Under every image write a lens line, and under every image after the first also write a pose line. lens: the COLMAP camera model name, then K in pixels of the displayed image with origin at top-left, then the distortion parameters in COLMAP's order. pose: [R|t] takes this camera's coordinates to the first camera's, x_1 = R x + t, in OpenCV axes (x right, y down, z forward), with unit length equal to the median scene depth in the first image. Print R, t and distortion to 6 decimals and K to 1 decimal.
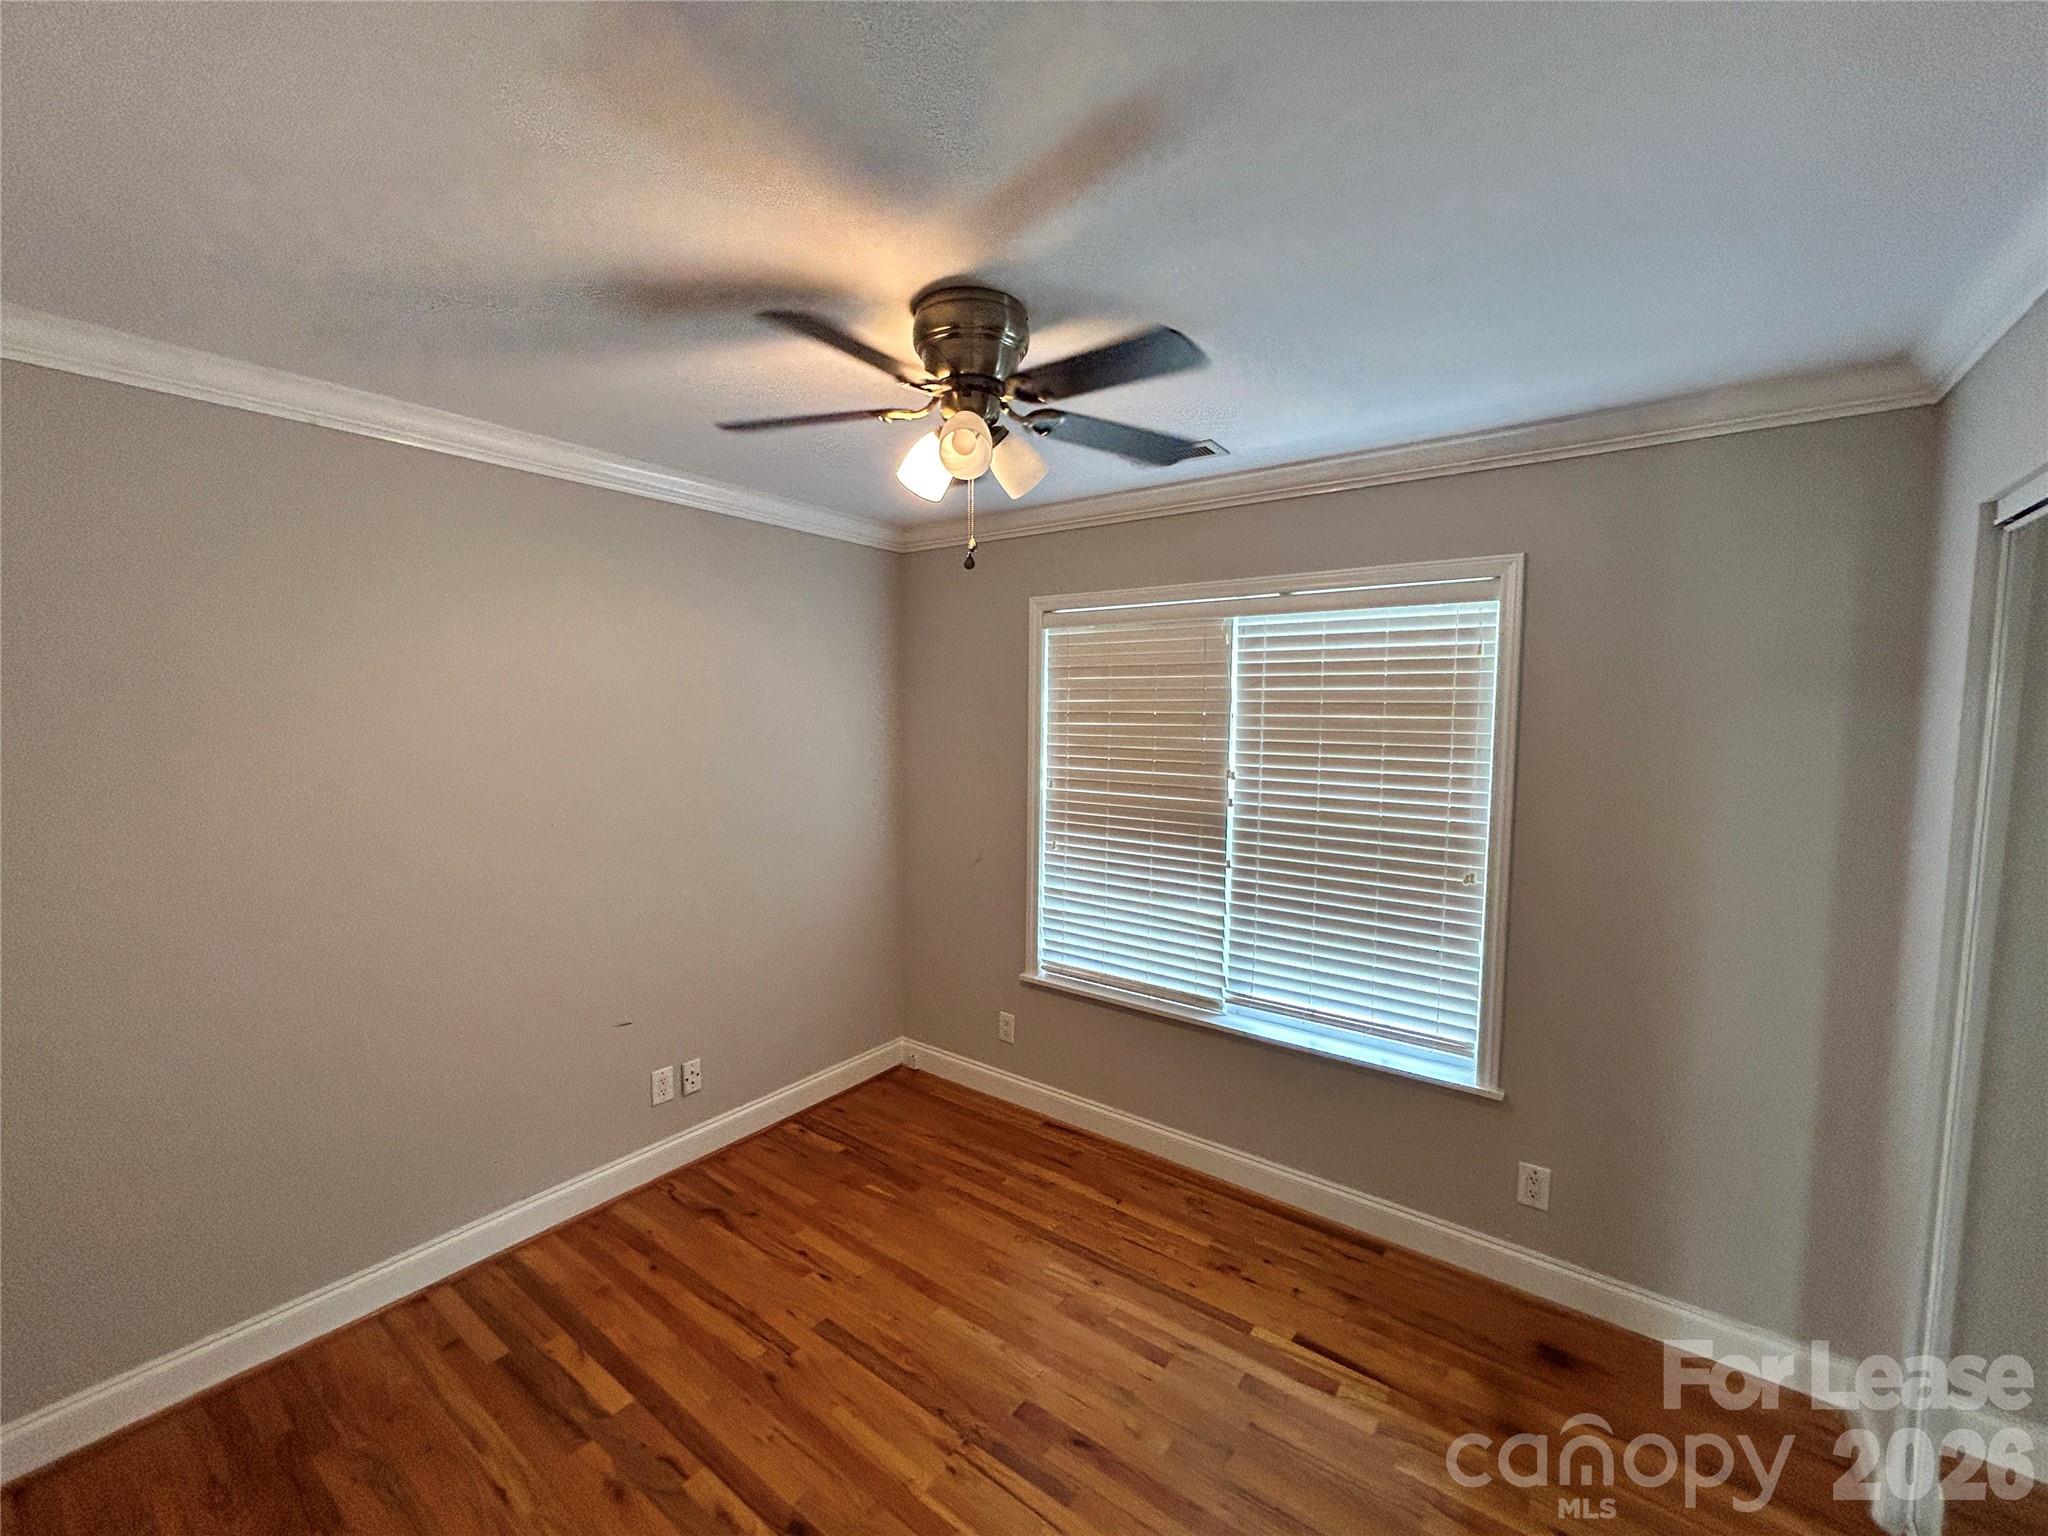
lens RADIAL K [[828.7, 0, 1024.0], [0, 828.7, 768.0], [0, 0, 1]] dist [-0.000767, 0.000088]
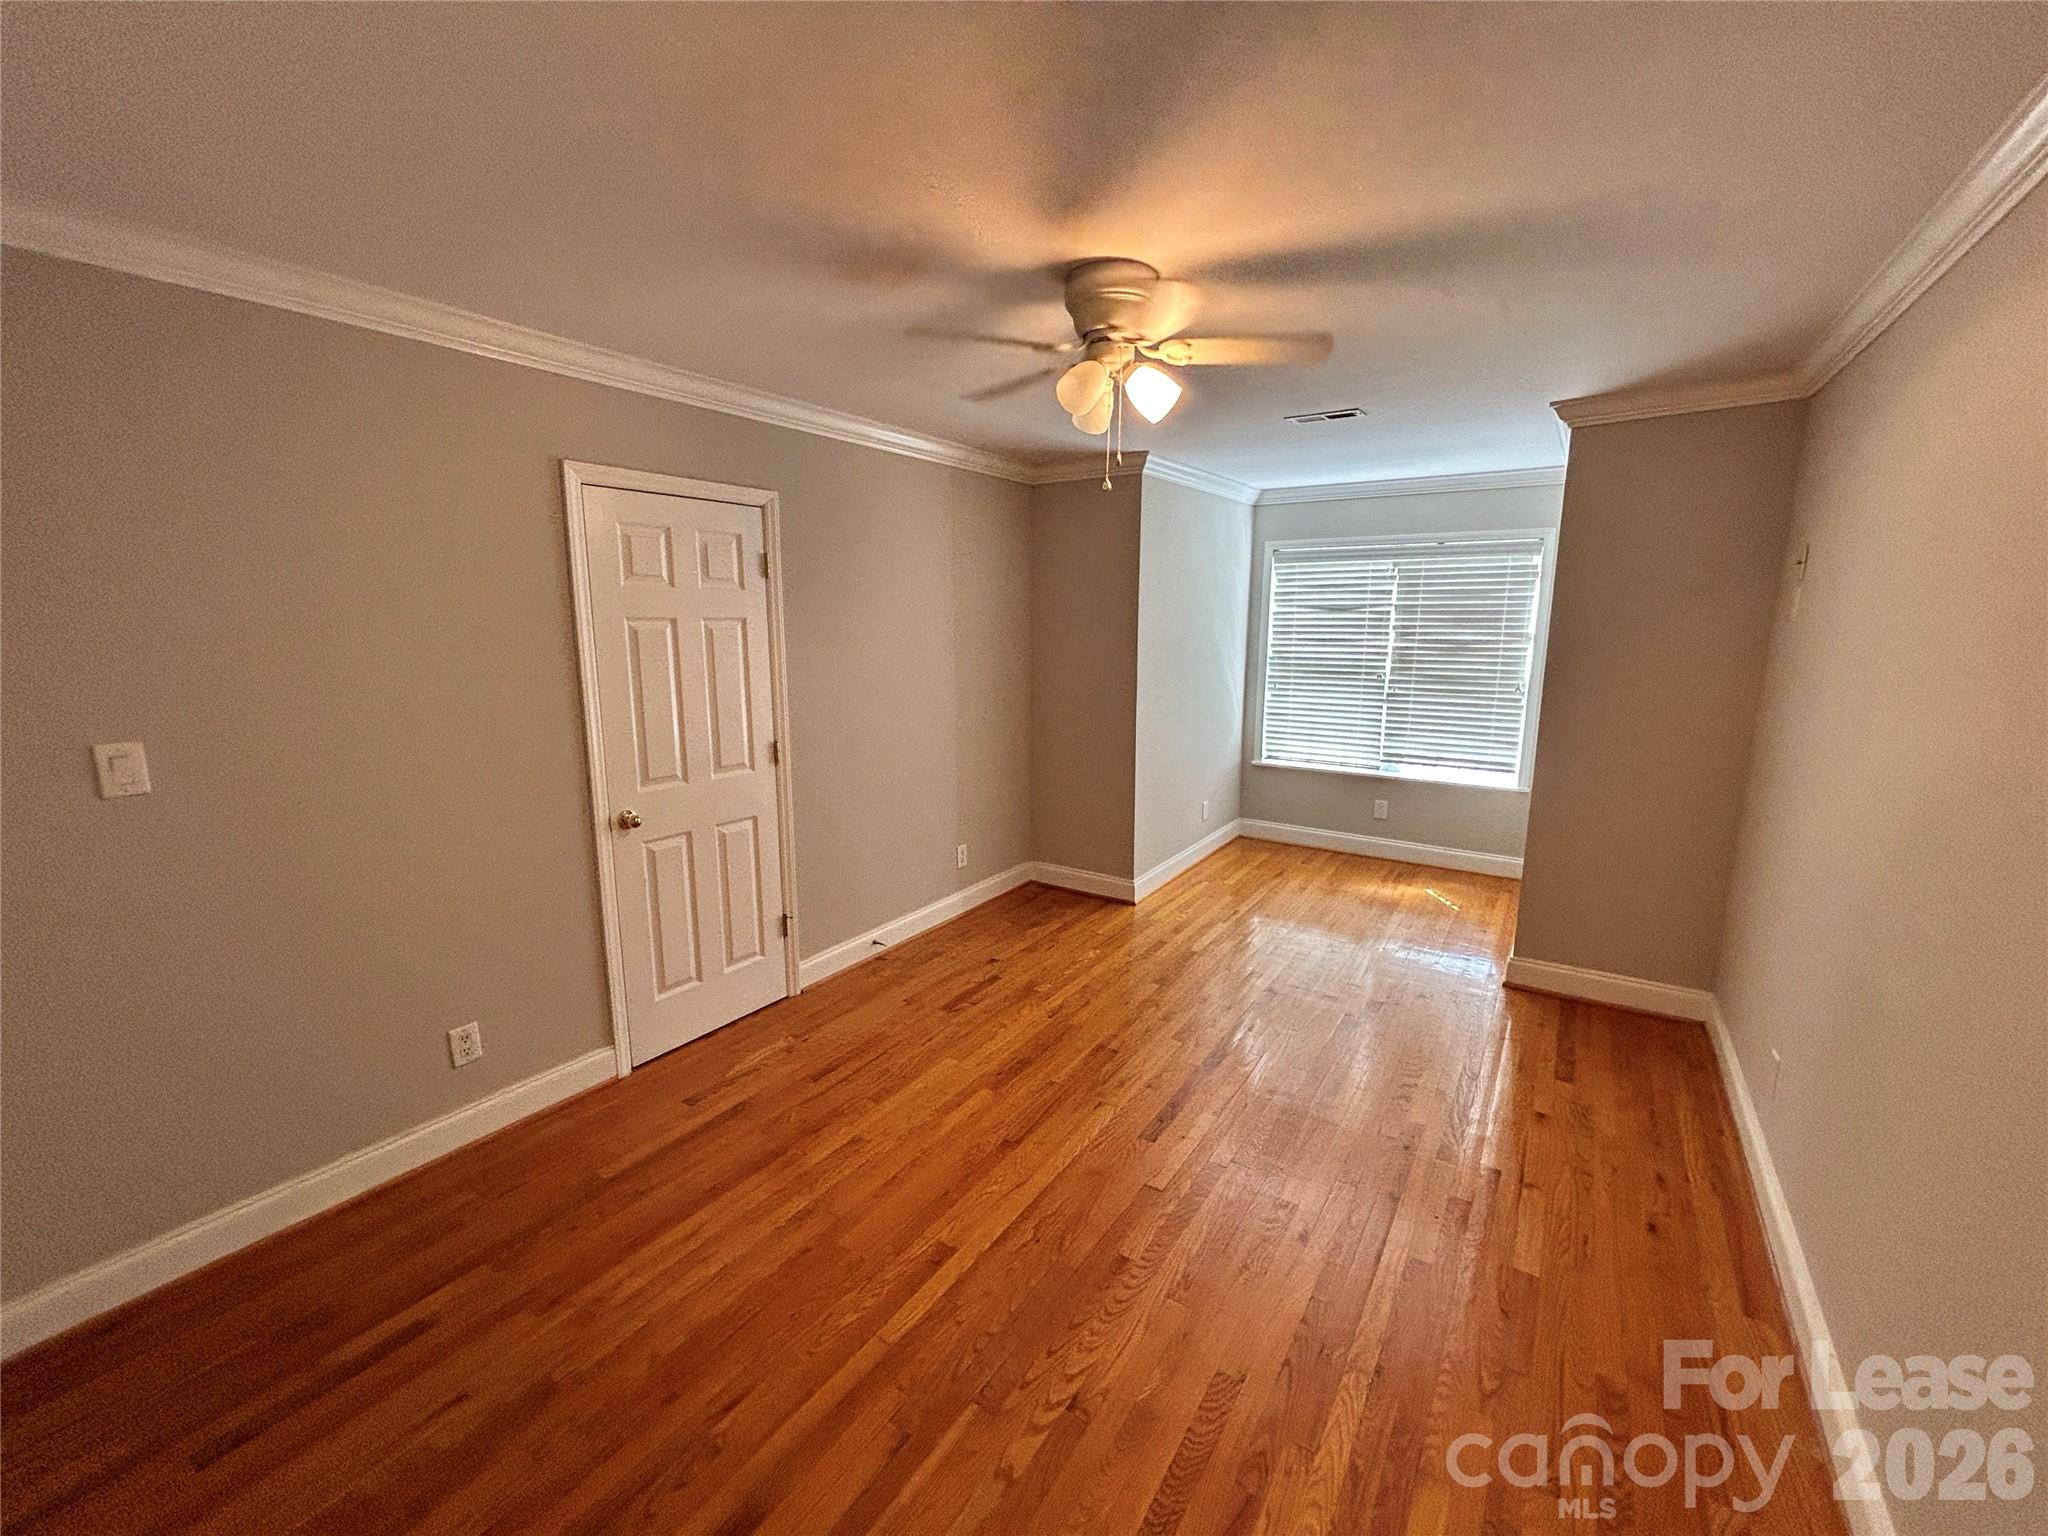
lens RADIAL K [[815.4, 0, 1022.0], [0, 815.4, 748.8], [0, 0, 1]] dist [-0.031486, 0.022892]
pose [[0.999515, -0.004766, 0.030777, -0.349796], [0.001596, 0.994761, 0.102215, 0.031583], [-0.031103, -0.102117, 0.994286, -0.450213]]
